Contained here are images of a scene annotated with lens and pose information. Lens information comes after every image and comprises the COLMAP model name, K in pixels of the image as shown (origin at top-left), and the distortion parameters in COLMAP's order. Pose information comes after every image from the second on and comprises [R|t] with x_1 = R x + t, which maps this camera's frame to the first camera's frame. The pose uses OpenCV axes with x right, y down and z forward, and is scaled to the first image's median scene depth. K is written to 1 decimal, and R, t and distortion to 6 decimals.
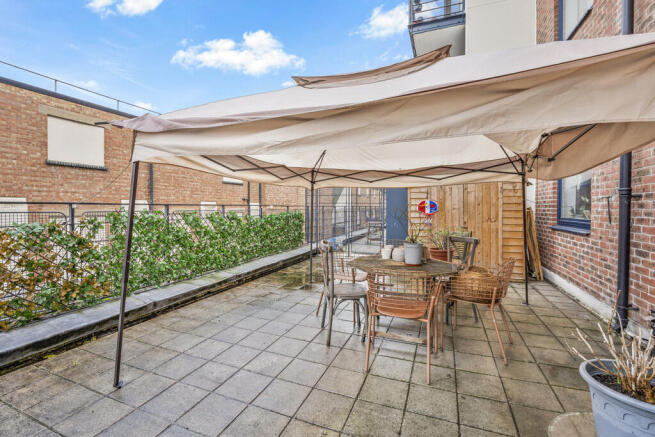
lens RADIAL K [[293.8, 0, 327.5], [0, 293.8, 218.5], [0, 0, 1]] dist [-0.014690, 0.000245]
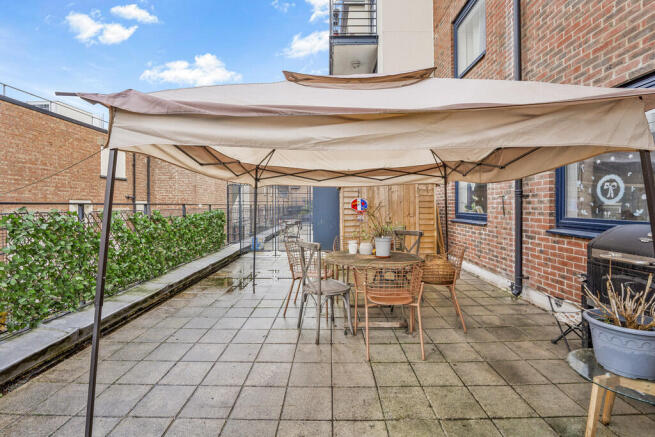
lens RADIAL K [[291.3, 0, 327.2], [0, 291.3, 211.3], [0, 0, 1]] dist [-0.012875, 0.000200]
pose [[0.930564, -0.014260, 0.365852, -0.224957], [0.021040, 0.999673, -0.014552, -0.001967], [-0.365525, 0.021239, 0.930559, 0.040654]]
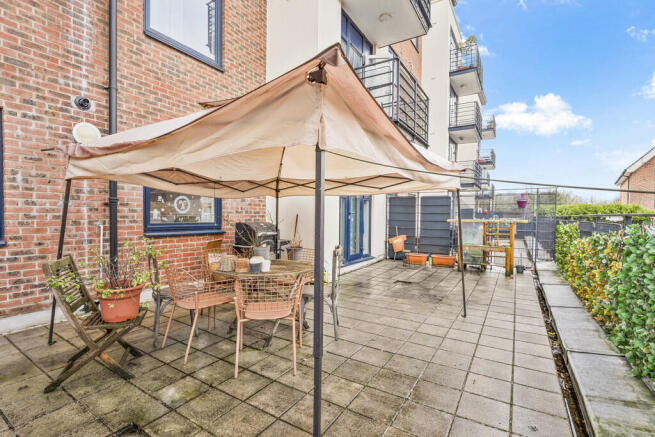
lens RADIAL K [[313.3, 0, 327.5], [0, 313.3, 218.5], [0, 0, 1]] dist [-0.005288, -0.000597]
pose [[-0.983991, -0.015859, 0.177509, -0.124768], [-0.007431, 0.998818, 0.048042, -0.060105], [-0.178061, 0.045953, -0.982946, 1.571430]]
